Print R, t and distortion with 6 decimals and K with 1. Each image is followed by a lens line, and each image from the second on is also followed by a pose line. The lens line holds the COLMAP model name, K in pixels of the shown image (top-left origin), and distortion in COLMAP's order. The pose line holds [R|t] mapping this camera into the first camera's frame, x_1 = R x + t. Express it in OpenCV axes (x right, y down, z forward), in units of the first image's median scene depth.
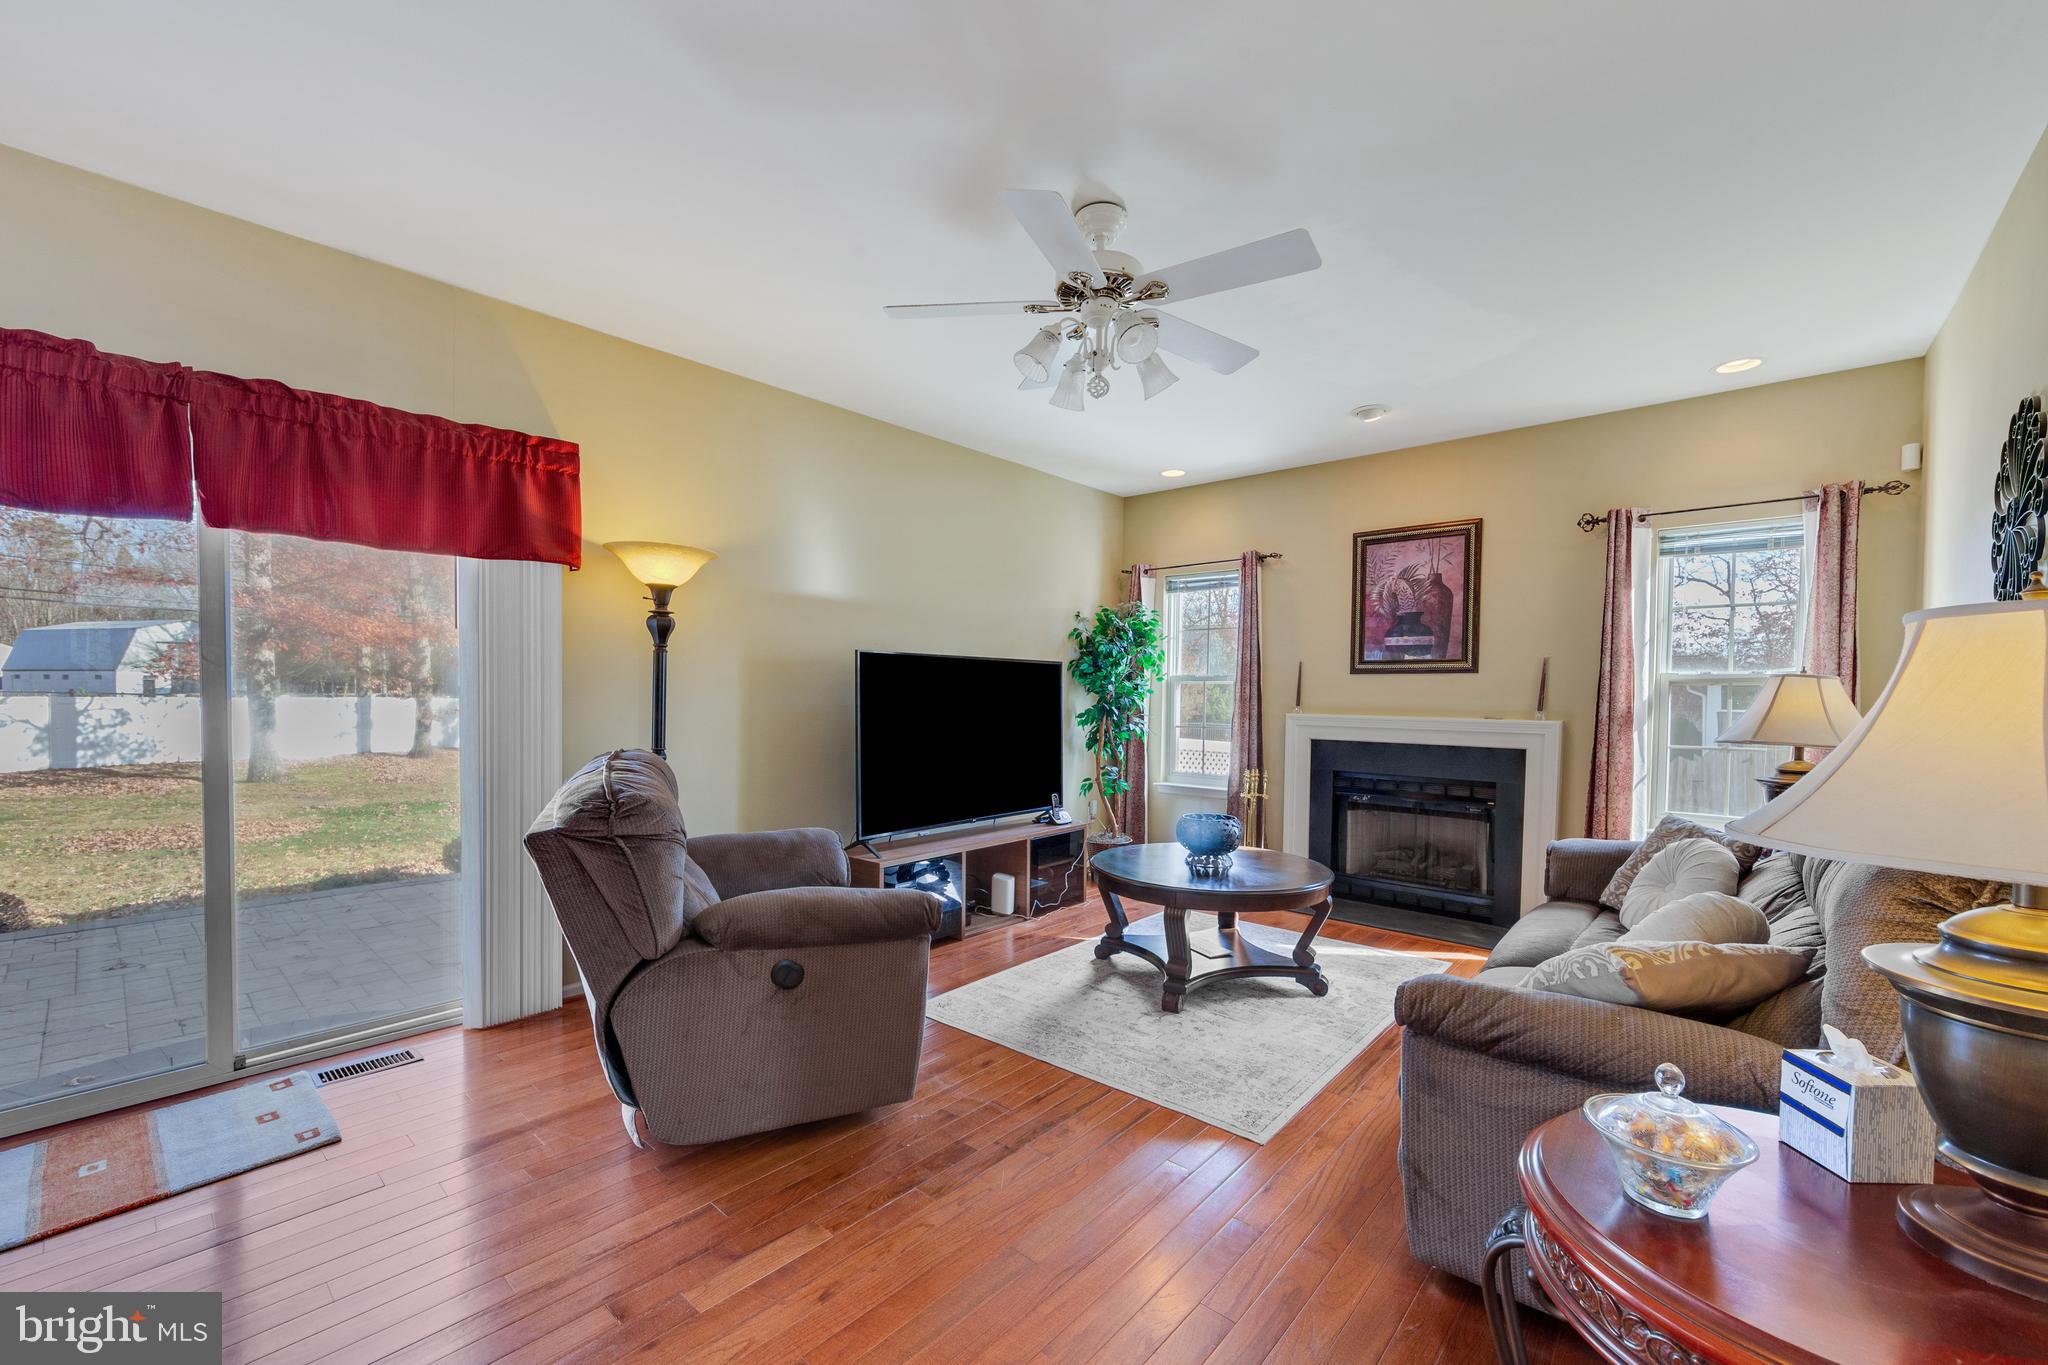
lens RADIAL K [[830.6, 0, 1019.4], [0, 830.6, 701.5], [0, 0, 1]] dist [0.001600, -0.000110]
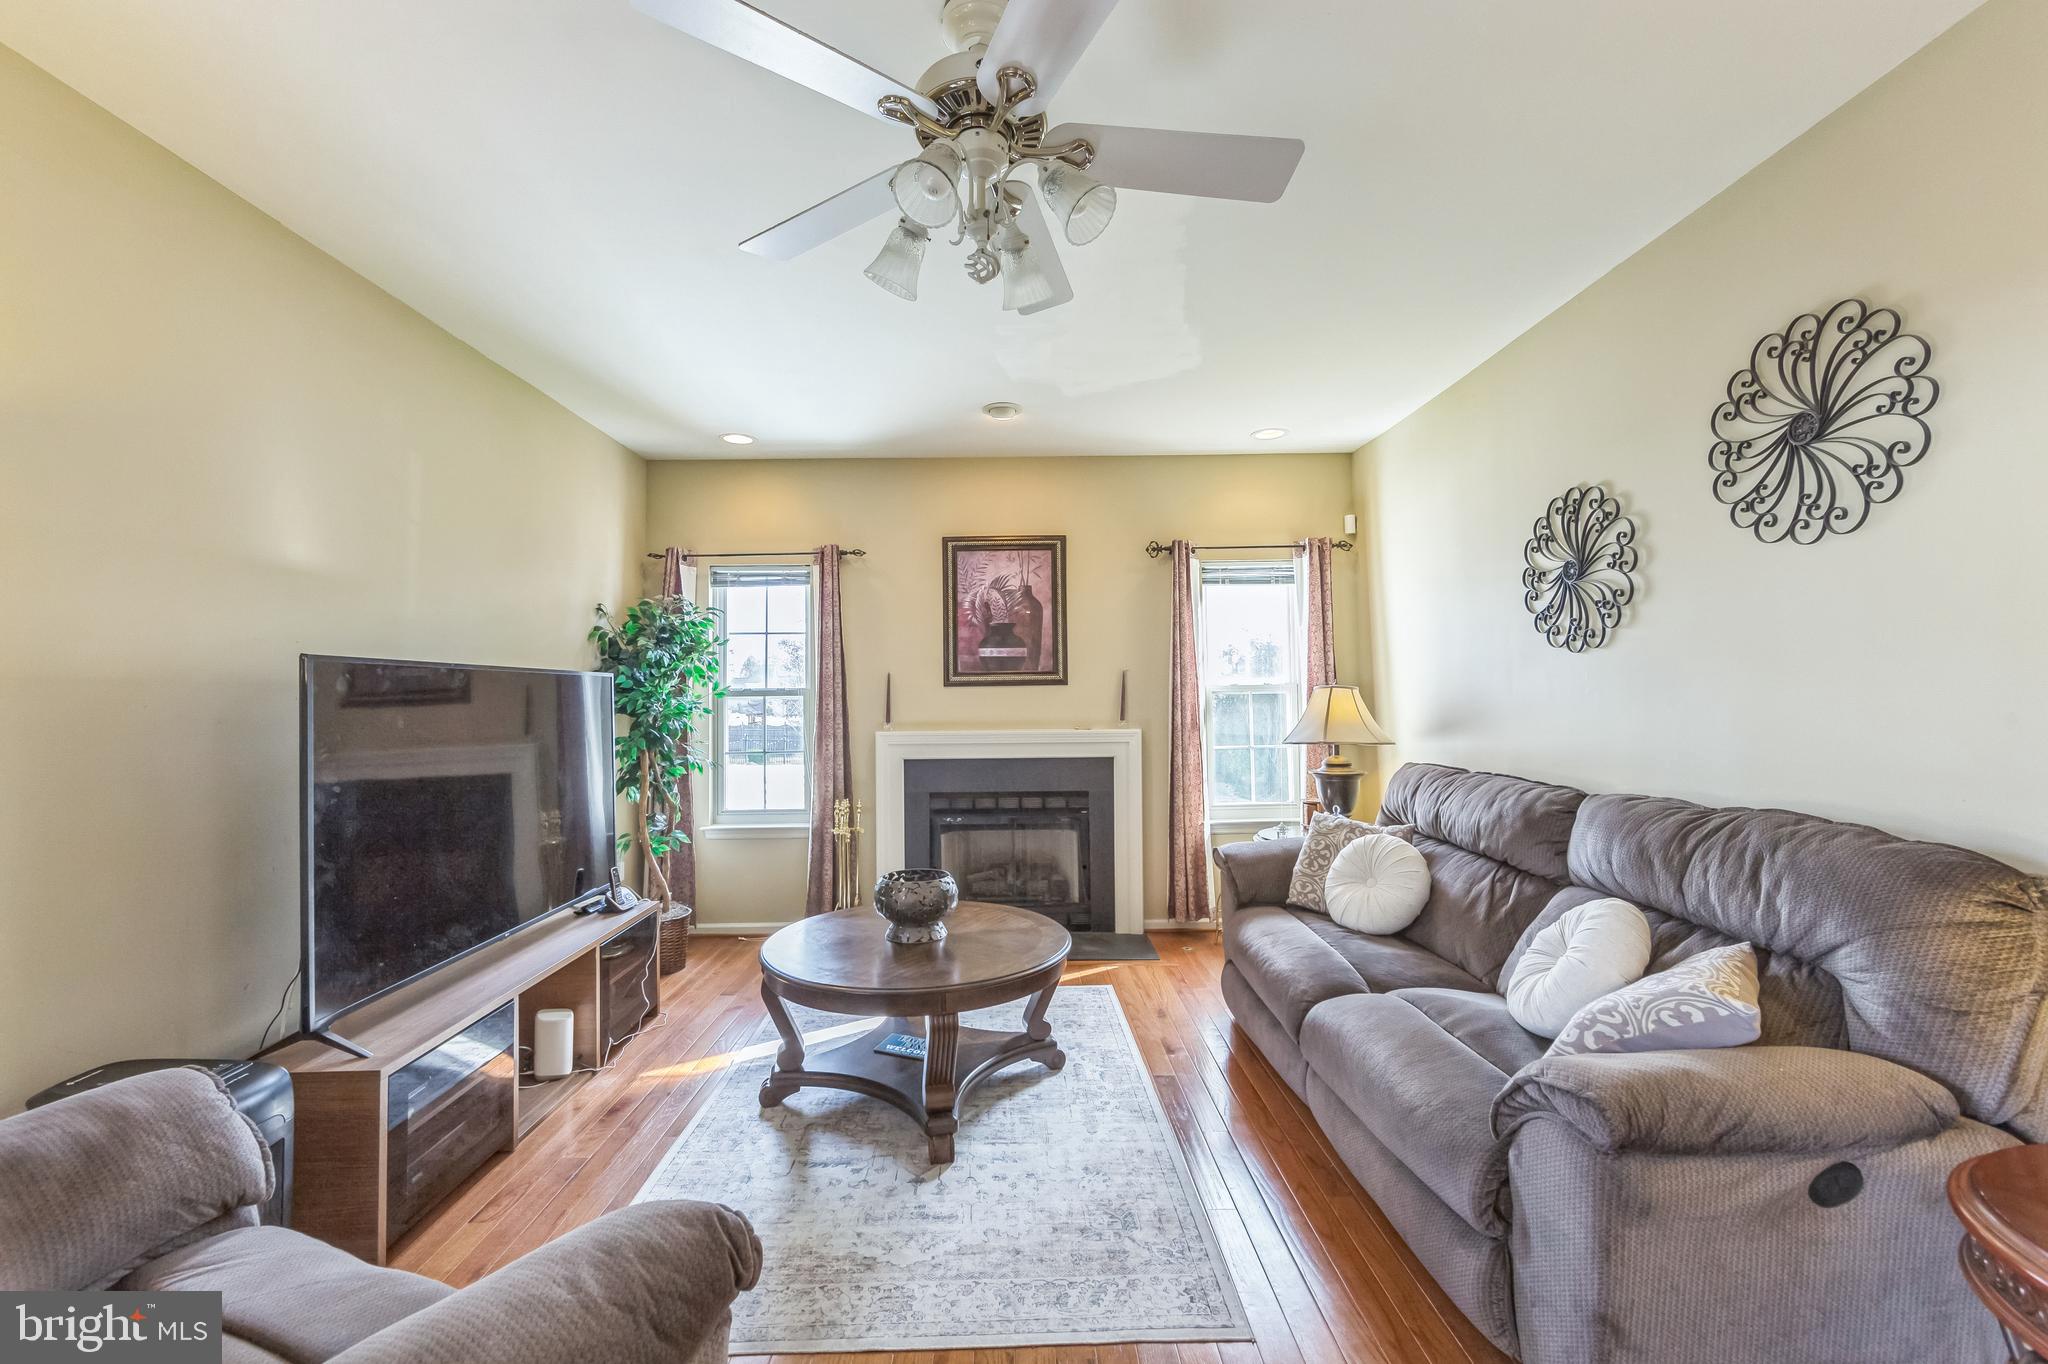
lens RADIAL K [[827.9, 0, 1021.8], [0, 827.9, 662.6], [0, 0, 1]] dist [-0.002568, -0.000440]
pose [[0.744414, 0.008023, 0.667670, -0.168575], [0.027932, 0.998678, -0.043144, -0.018548], [-0.667134, 0.050766, 0.743206, 0.269819]]
